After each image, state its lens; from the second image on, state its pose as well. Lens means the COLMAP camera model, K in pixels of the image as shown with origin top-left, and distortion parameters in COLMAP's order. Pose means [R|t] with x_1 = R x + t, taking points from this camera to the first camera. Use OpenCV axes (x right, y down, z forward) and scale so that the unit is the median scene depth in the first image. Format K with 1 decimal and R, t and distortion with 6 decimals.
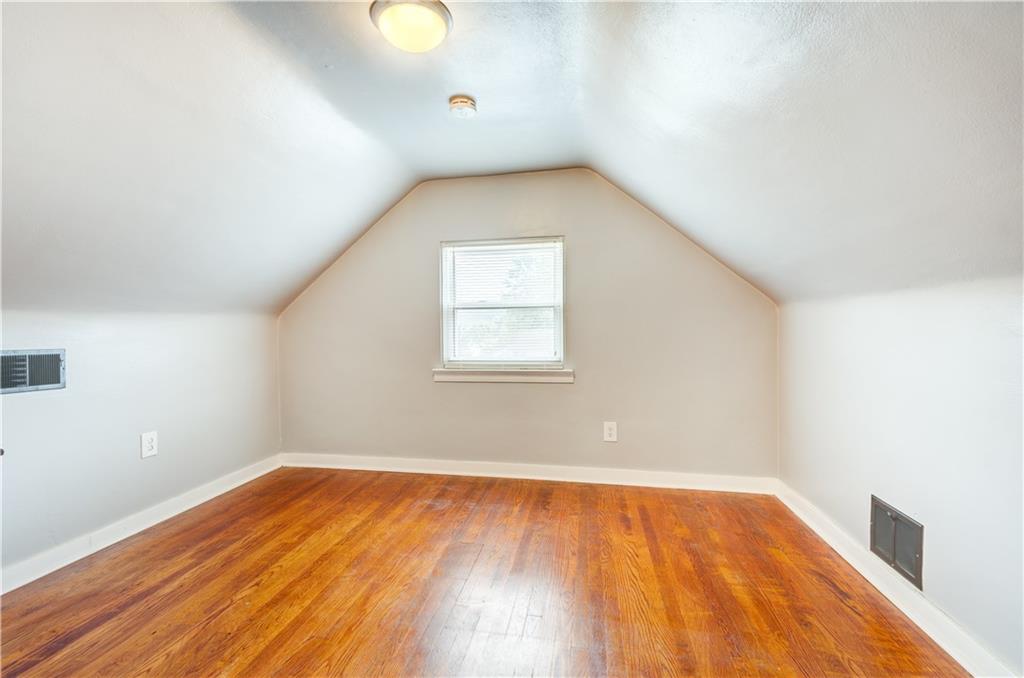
lens RADIAL K [[449.9, 0, 511.0], [0, 449.9, 336.3], [0, 0, 1]] dist [0.025238, -0.001542]
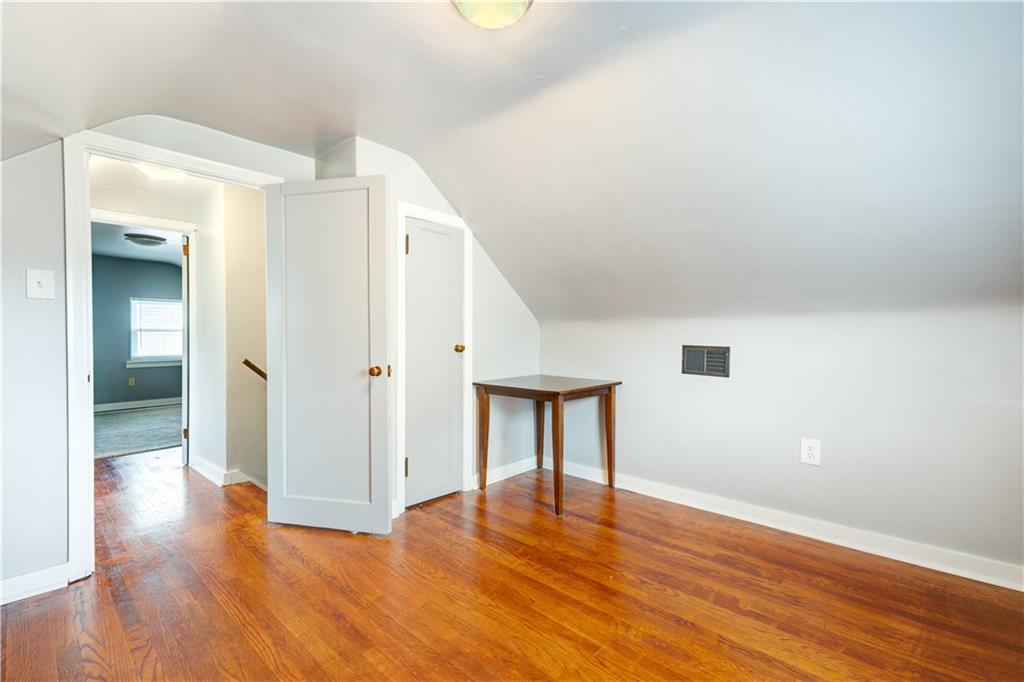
lens RADIAL K [[449.9, 0, 510.9], [0, 449.9, 340.9], [0, 0, 1]] dist [0.025238, -0.001542]
pose [[-0.537449, 0.022240, -0.843003, 0.394892], [-0.008202, 0.999467, 0.031597, -0.022113], [0.843256, 0.023896, -0.536981, 1.133122]]
